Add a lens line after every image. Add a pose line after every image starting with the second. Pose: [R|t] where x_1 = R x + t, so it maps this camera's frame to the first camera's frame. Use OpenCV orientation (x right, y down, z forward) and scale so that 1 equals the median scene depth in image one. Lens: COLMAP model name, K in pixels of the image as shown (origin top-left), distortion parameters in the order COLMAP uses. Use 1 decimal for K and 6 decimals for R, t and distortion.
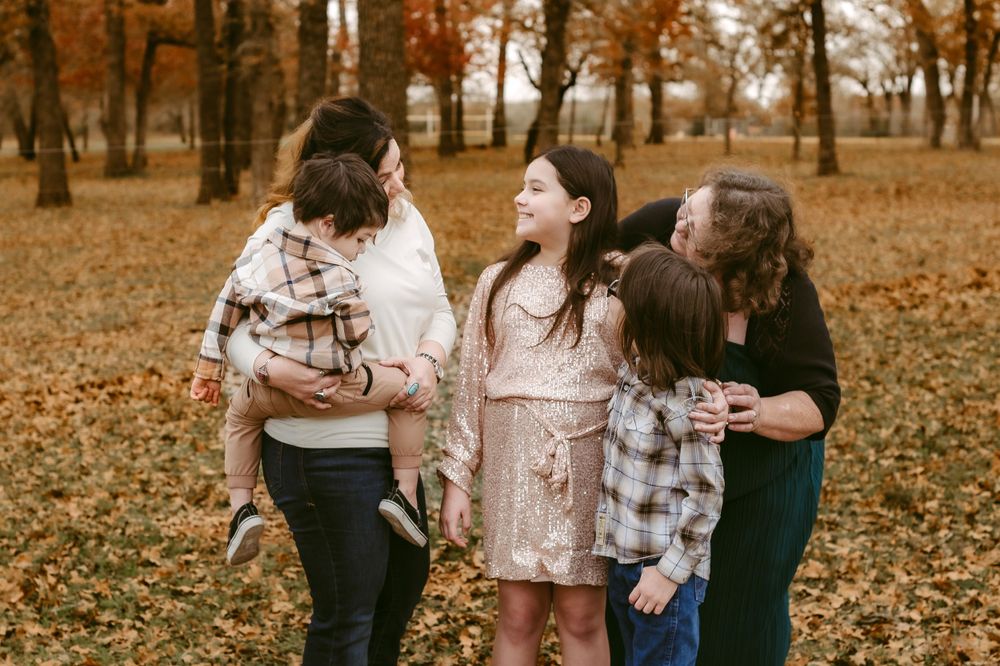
lens RADIAL K [[1914.9, 0, 493.5], [0, 1914.9, 337.2], [0, 0, 1]] dist [-0.022838, 0.000000]
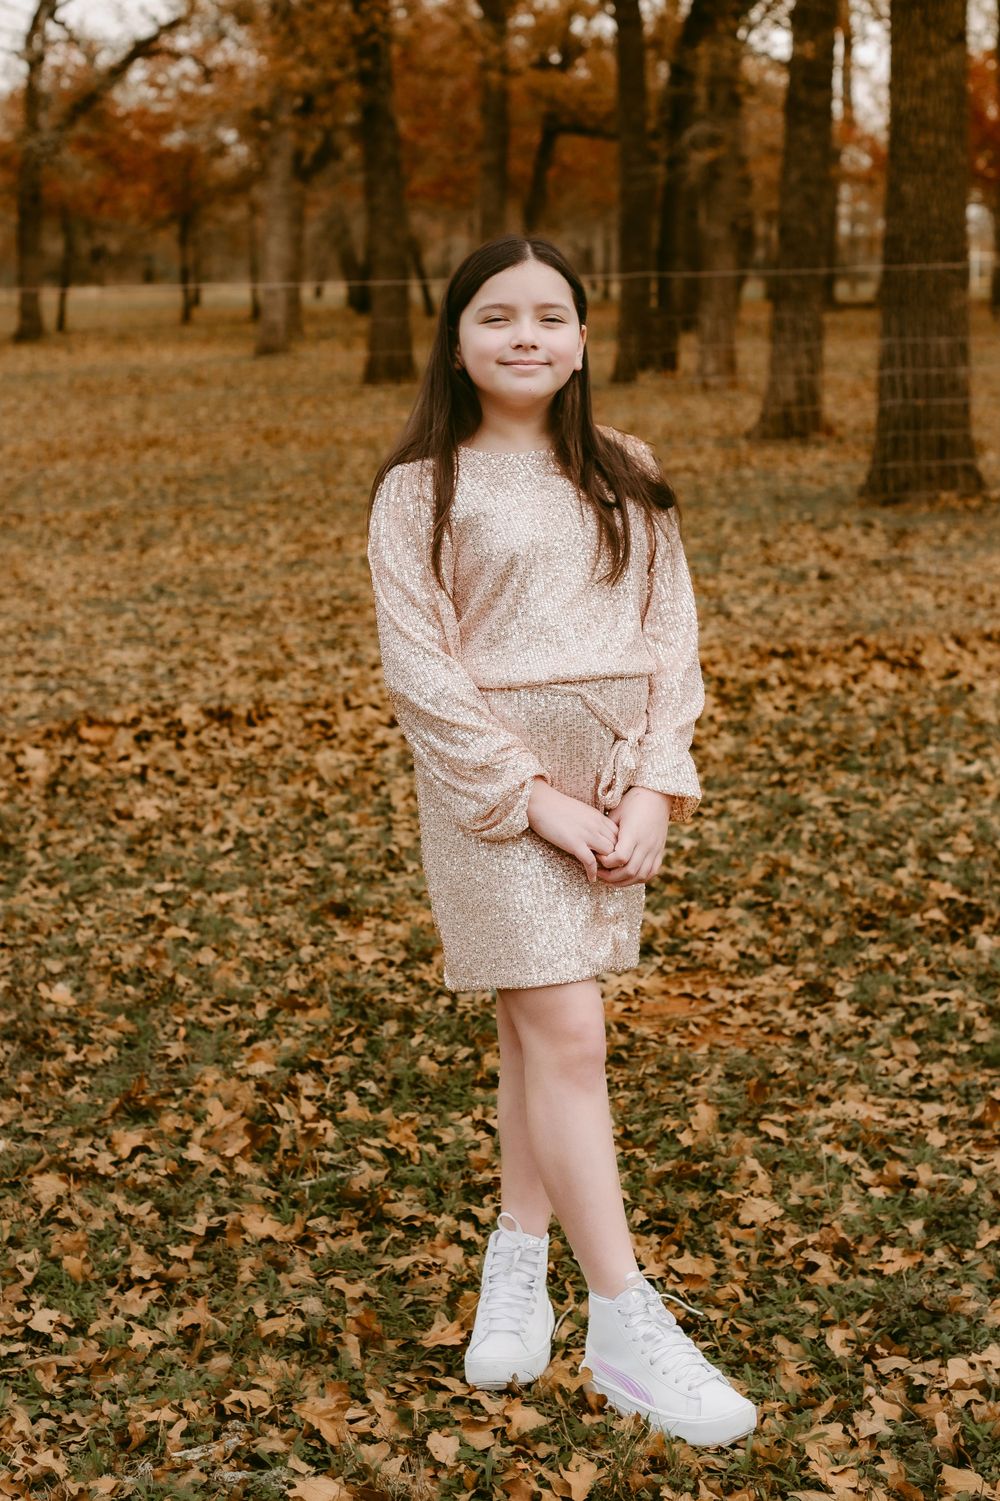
lens RADIAL K [[2874.3, 0, 496.3], [0, 2874.3, 744.0], [0, 0, 1]] dist [-0.022838, 0.000000]
pose [[0.981327, 0.042062, -0.187691, -0.033938], [-0.031974, 0.997893, 0.056453, -0.013098], [0.189671, -0.049398, 0.980604, 0.214724]]
